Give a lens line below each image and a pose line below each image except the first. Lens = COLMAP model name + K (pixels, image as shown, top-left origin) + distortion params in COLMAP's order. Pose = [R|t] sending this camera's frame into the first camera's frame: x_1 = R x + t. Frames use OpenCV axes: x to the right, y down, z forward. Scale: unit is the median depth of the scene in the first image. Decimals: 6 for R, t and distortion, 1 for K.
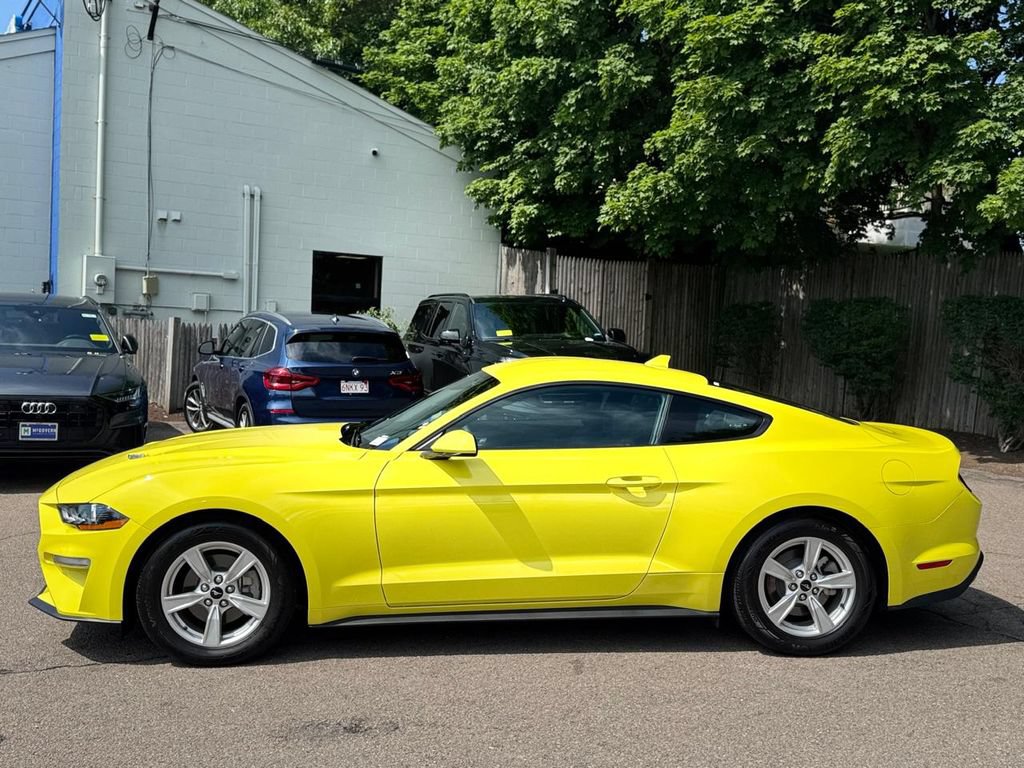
lens RADIAL K [[1113.9, 0, 506.2], [0, 1113.9, 381.8], [0, 0, 1]] dist [0.056502, 0.000000]
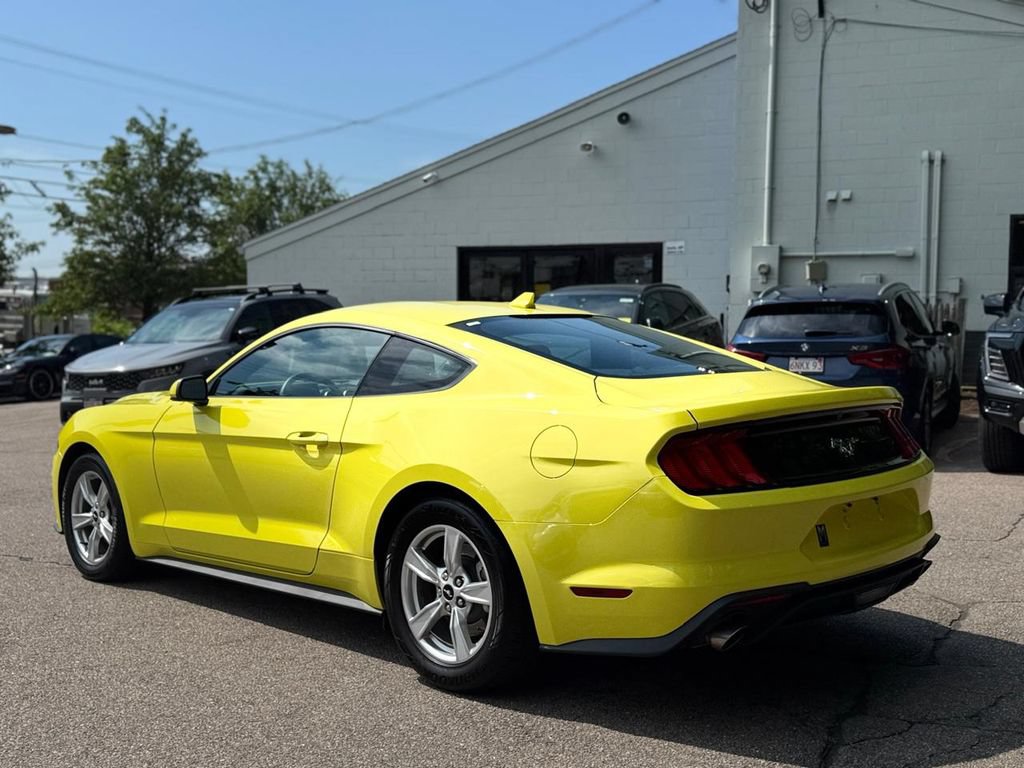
lens RADIAL K [[1113.9, 0, 513.5], [0, 1113.9, 388.3], [0, 0, 1]] dist [0.056502, 0.000000]
pose [[0.633877, 0.006980, -0.773402, 0.395562], [-0.006841, 0.999971, 0.003417, 0.021715], [0.773404, 0.003125, 0.633906, 0.265834]]
